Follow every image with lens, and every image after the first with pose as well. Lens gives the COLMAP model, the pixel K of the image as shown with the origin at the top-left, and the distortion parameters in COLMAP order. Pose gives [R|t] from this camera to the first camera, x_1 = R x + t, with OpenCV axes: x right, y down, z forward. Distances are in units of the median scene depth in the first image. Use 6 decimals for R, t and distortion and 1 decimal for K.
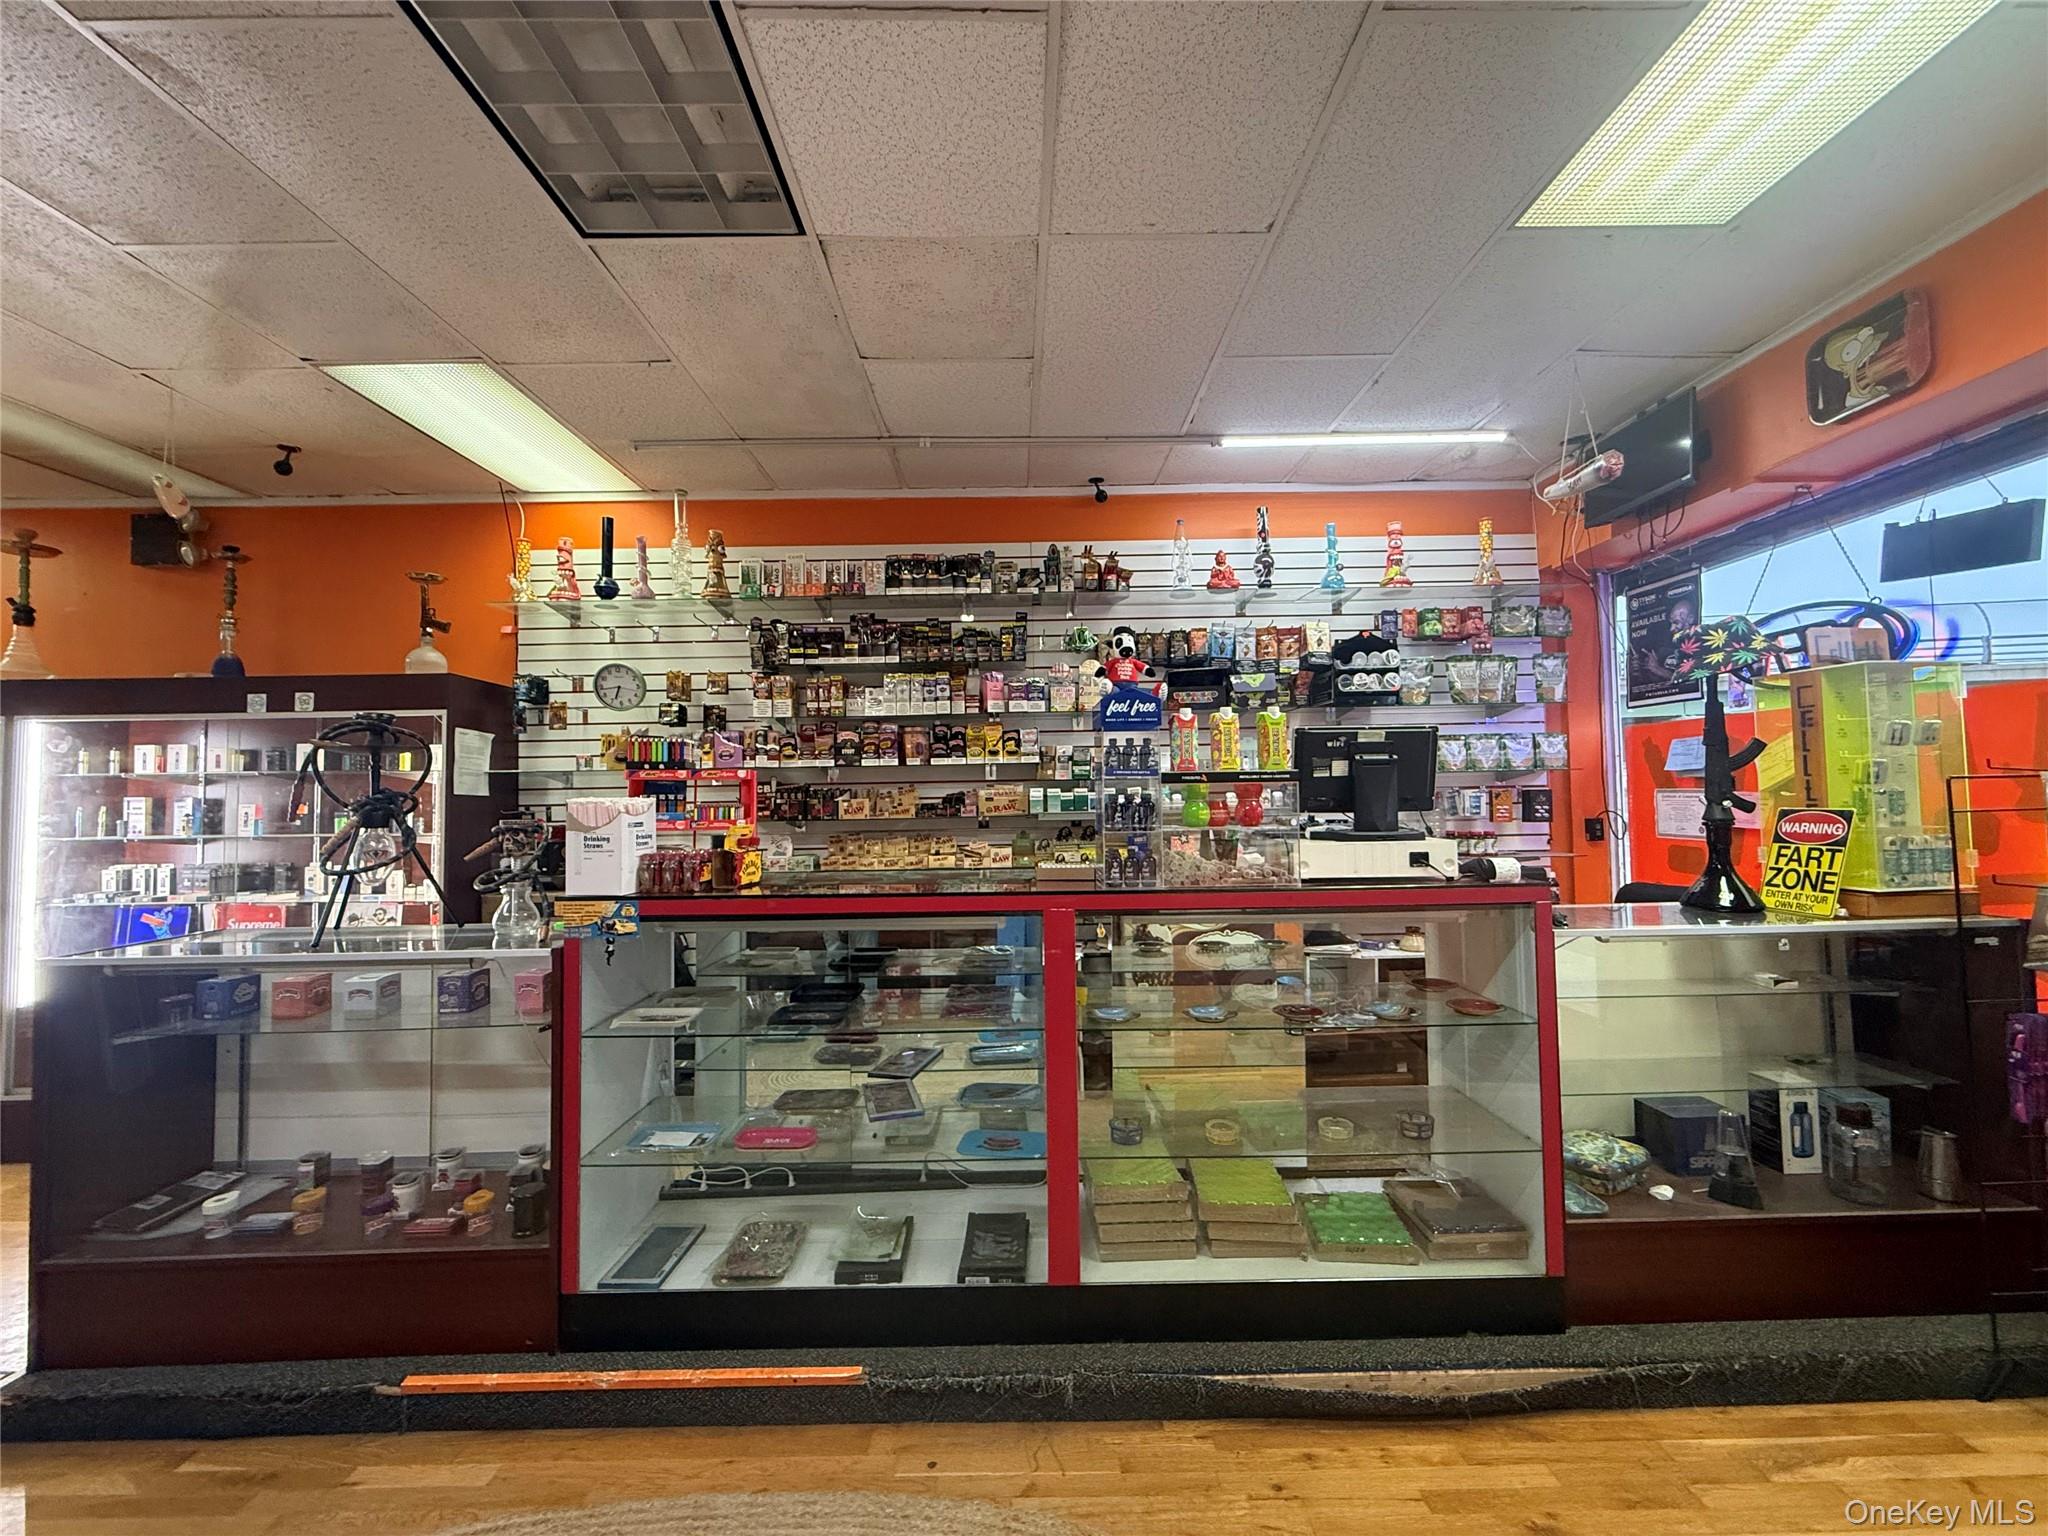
lens RADIAL K [[815.3, 0, 1024.0], [0, 815.3, 768.0], [0, 0, 1]] dist [0.000347, 0.000249]
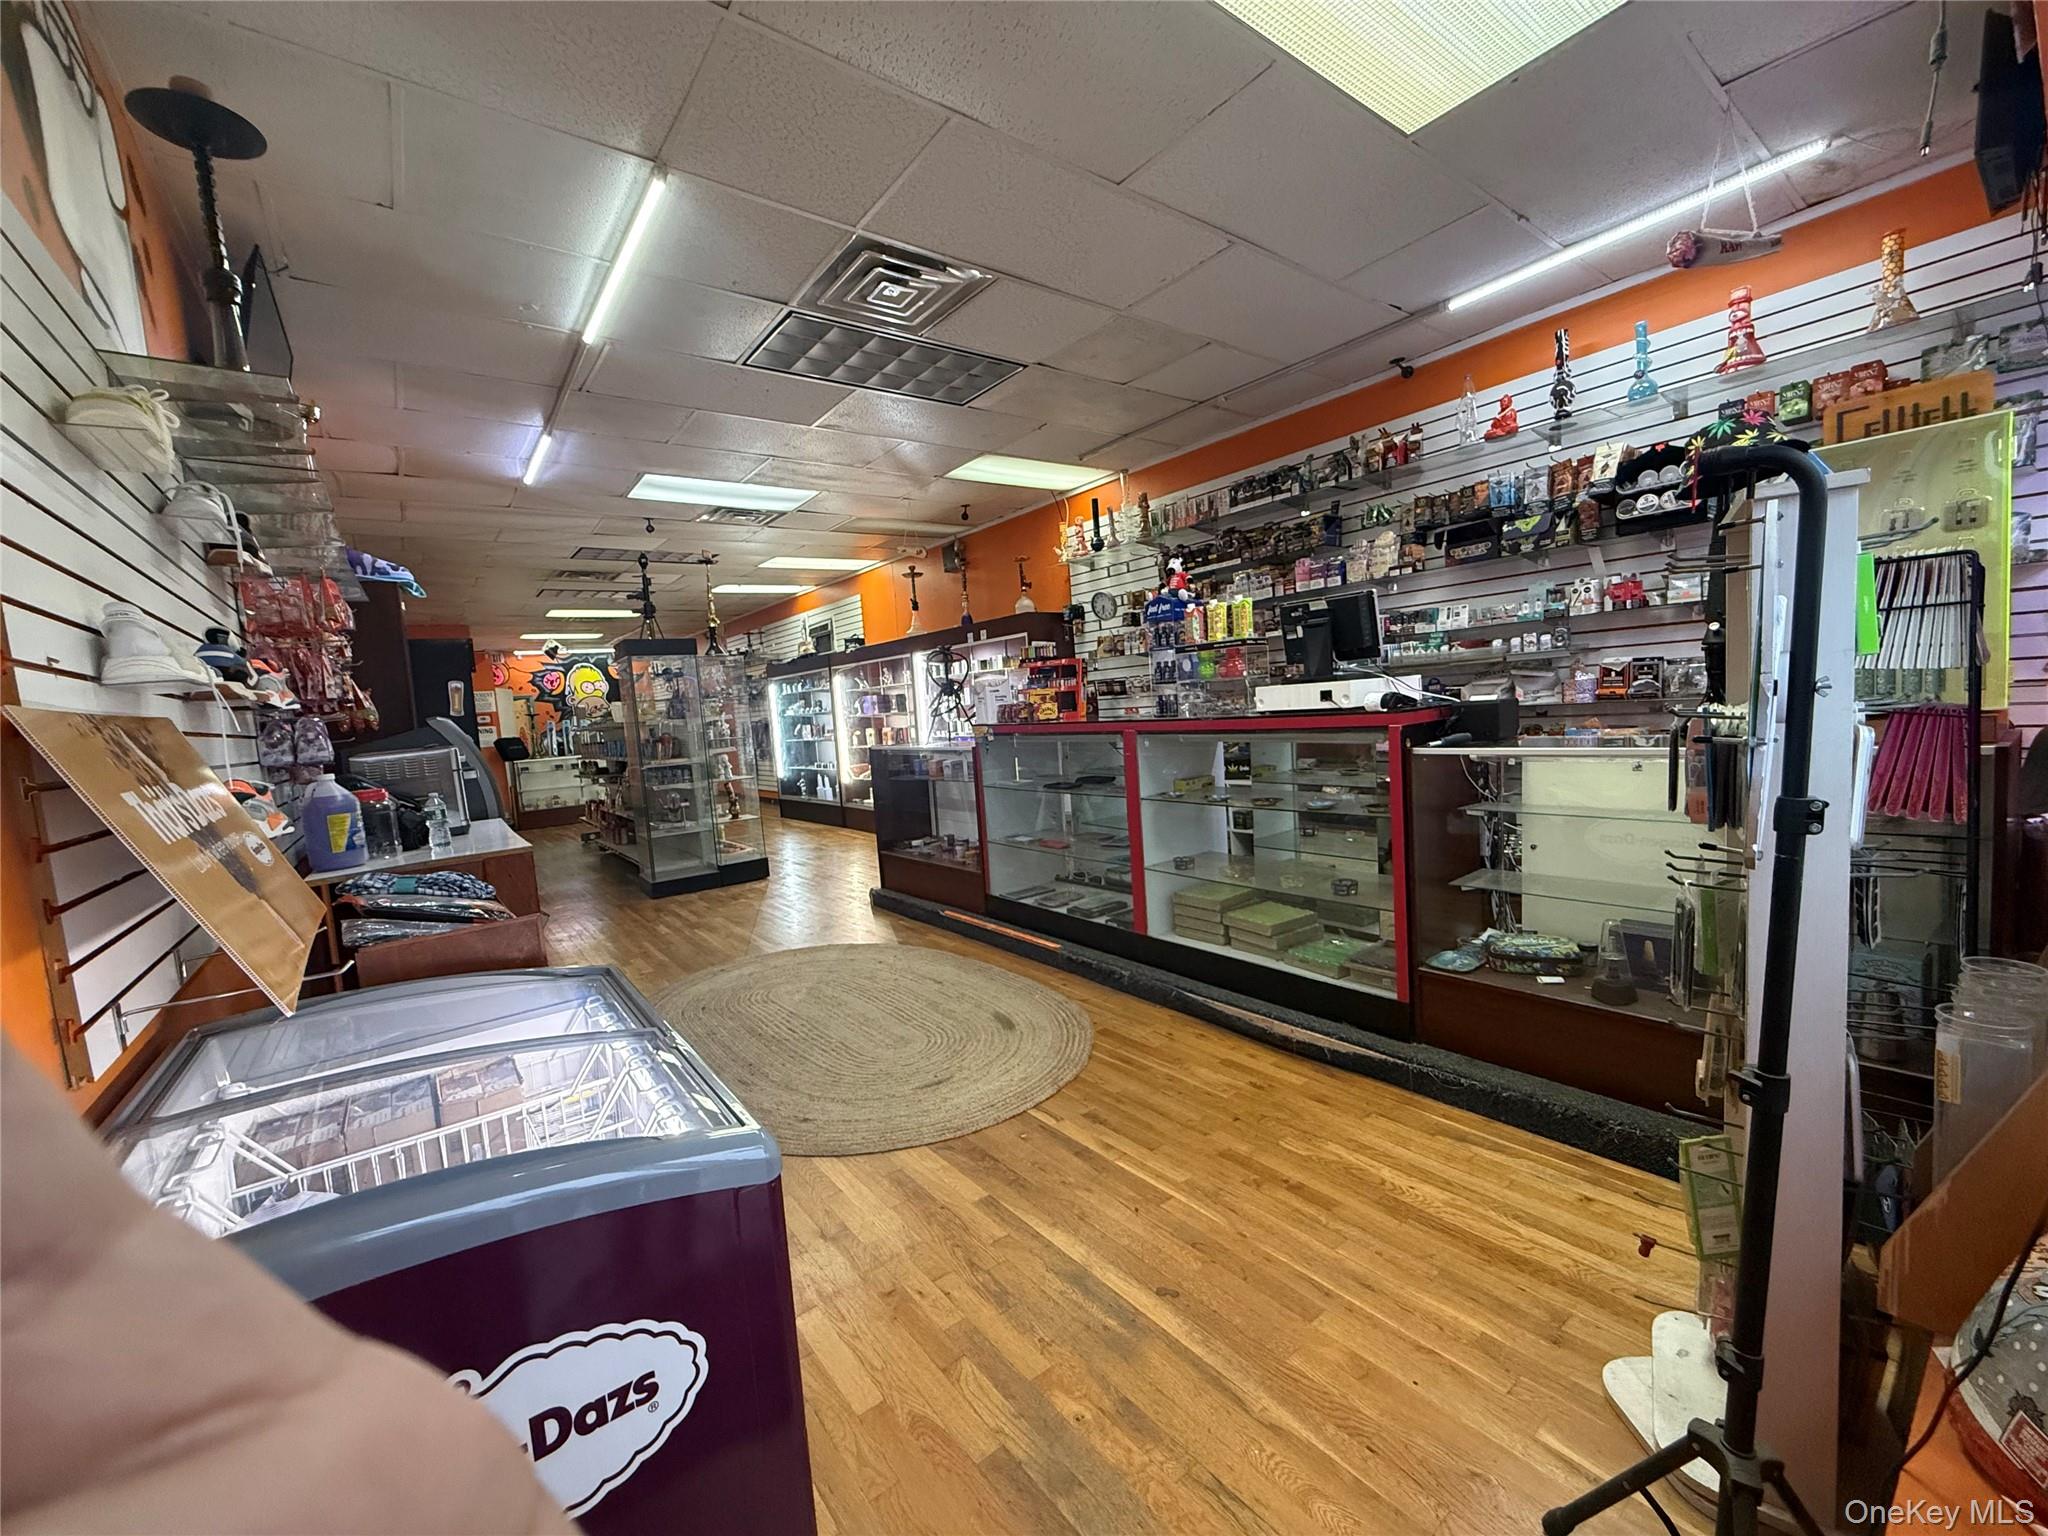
lens RADIAL K [[815.3, 0, 1024.0], [0, 815.3, 768.0], [0, 0, 1]] dist [0.000347, 0.000249]
pose [[0.599812, 0.039602, -0.799160, 0.722571], [0.091149, 0.988891, 0.117416, 0.014364], [0.794932, -0.143270, 0.589539, -0.126924]]
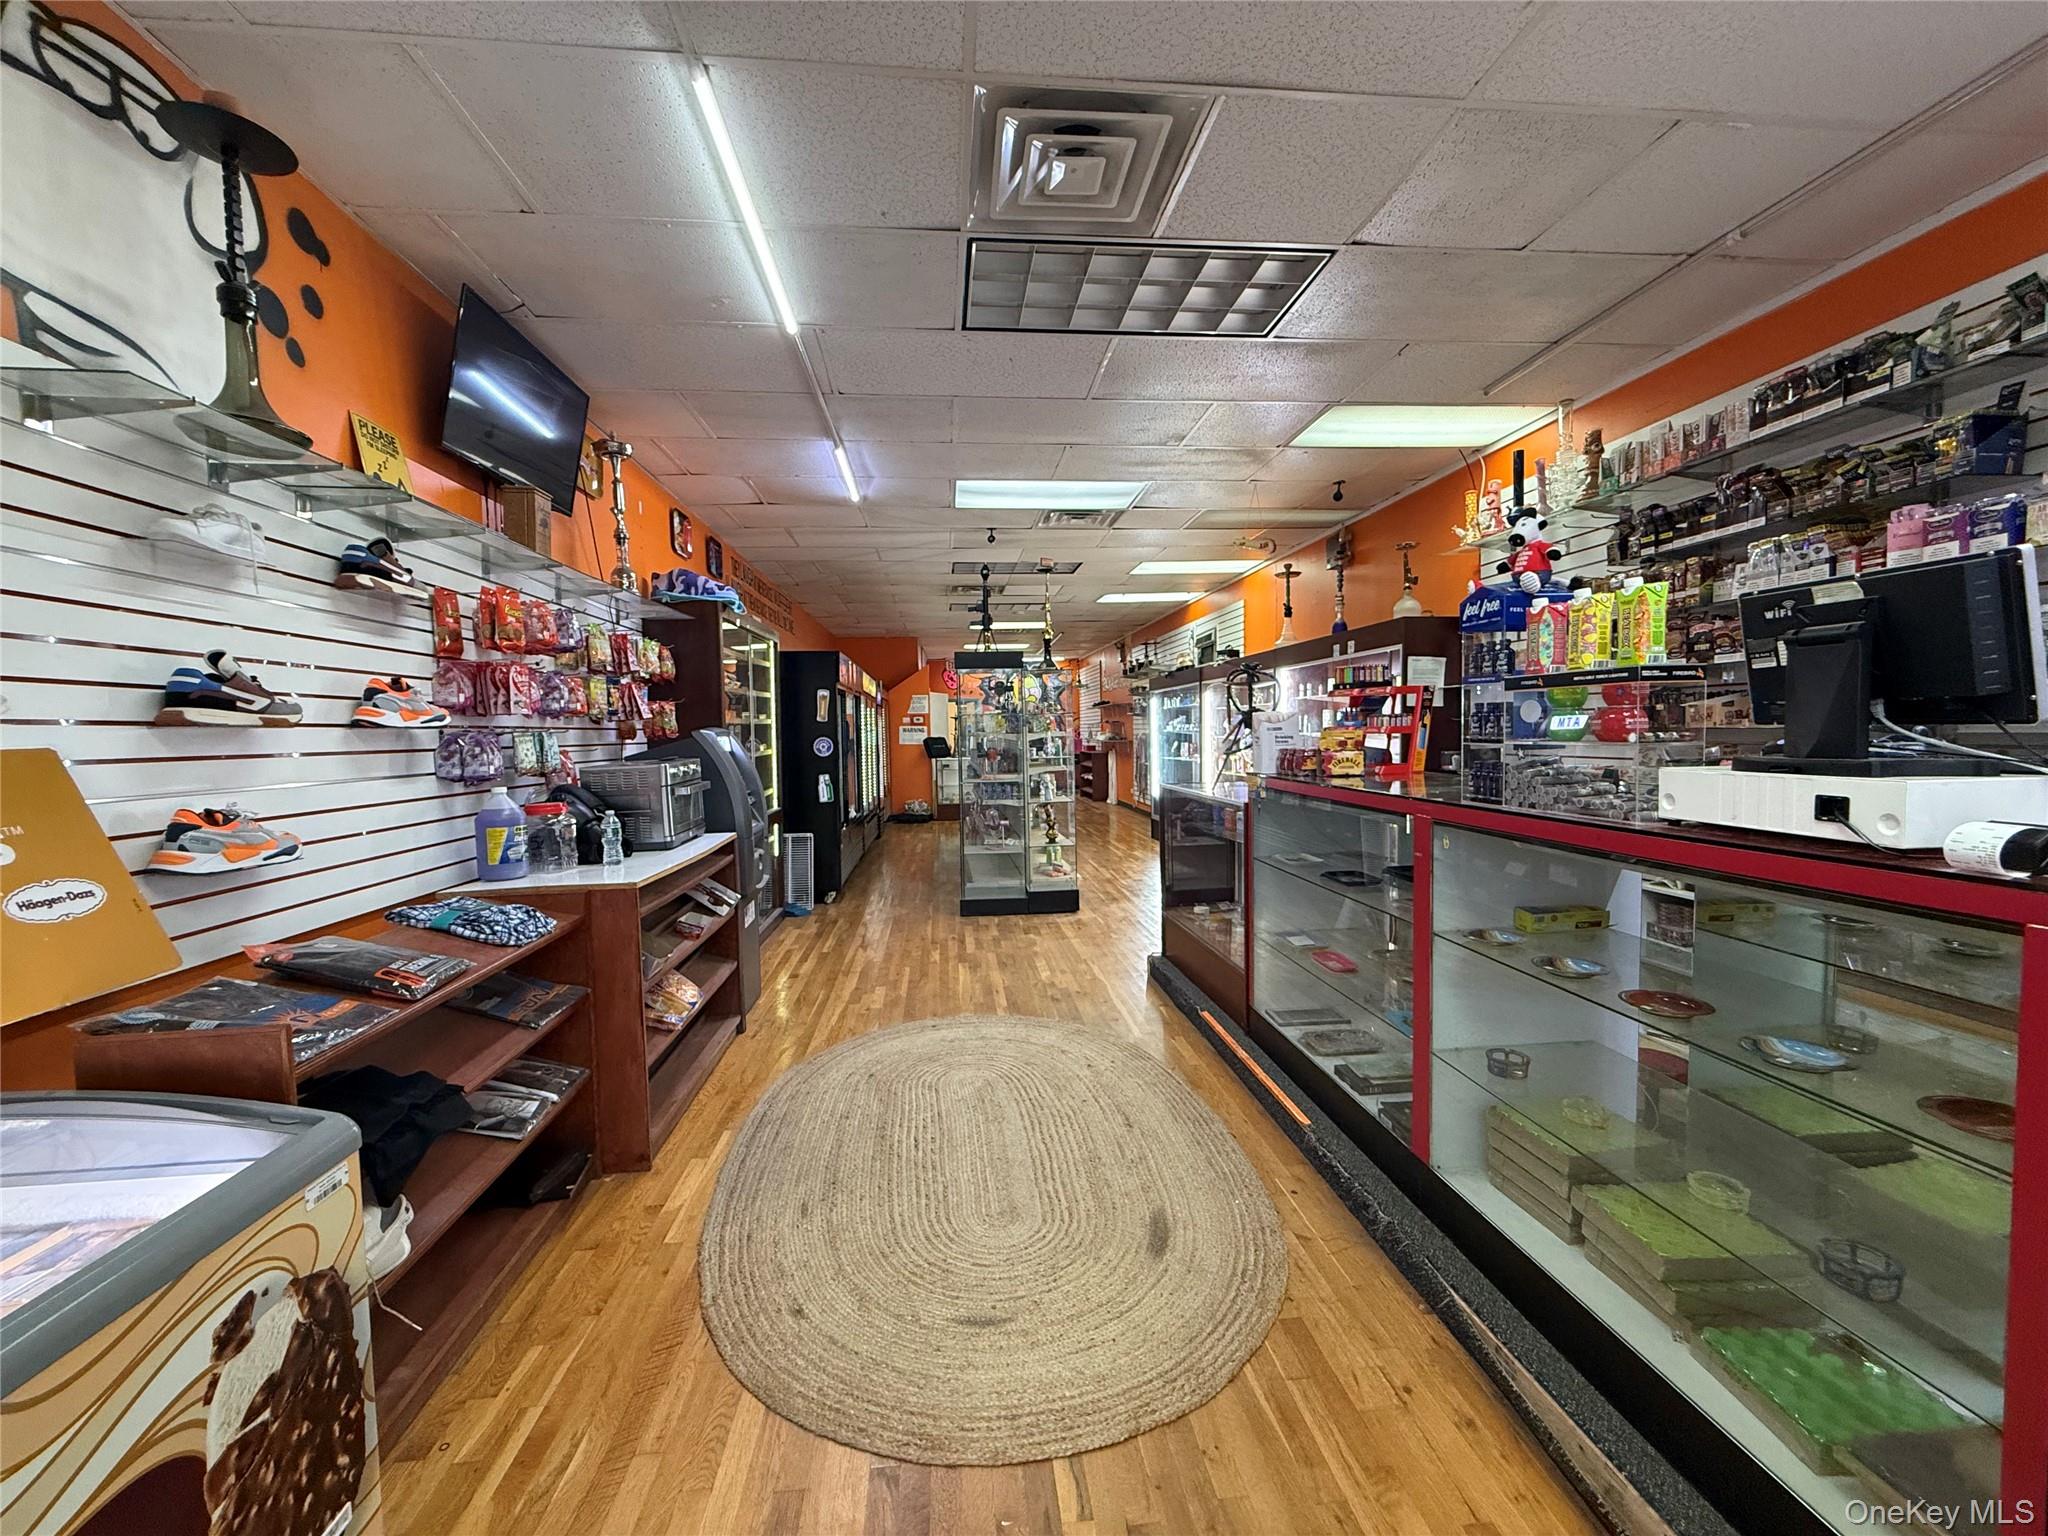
lens RADIAL K [[815.3, 0, 1024.0], [0, 815.3, 768.0], [0, 0, 1]] dist [0.000347, 0.000249]
pose [[0.091679, 0.061203, -0.993906, 0.563638], [0.056737, 0.996167, 0.066575, 0.008028], [0.994171, -0.062494, 0.087855, 0.222485]]
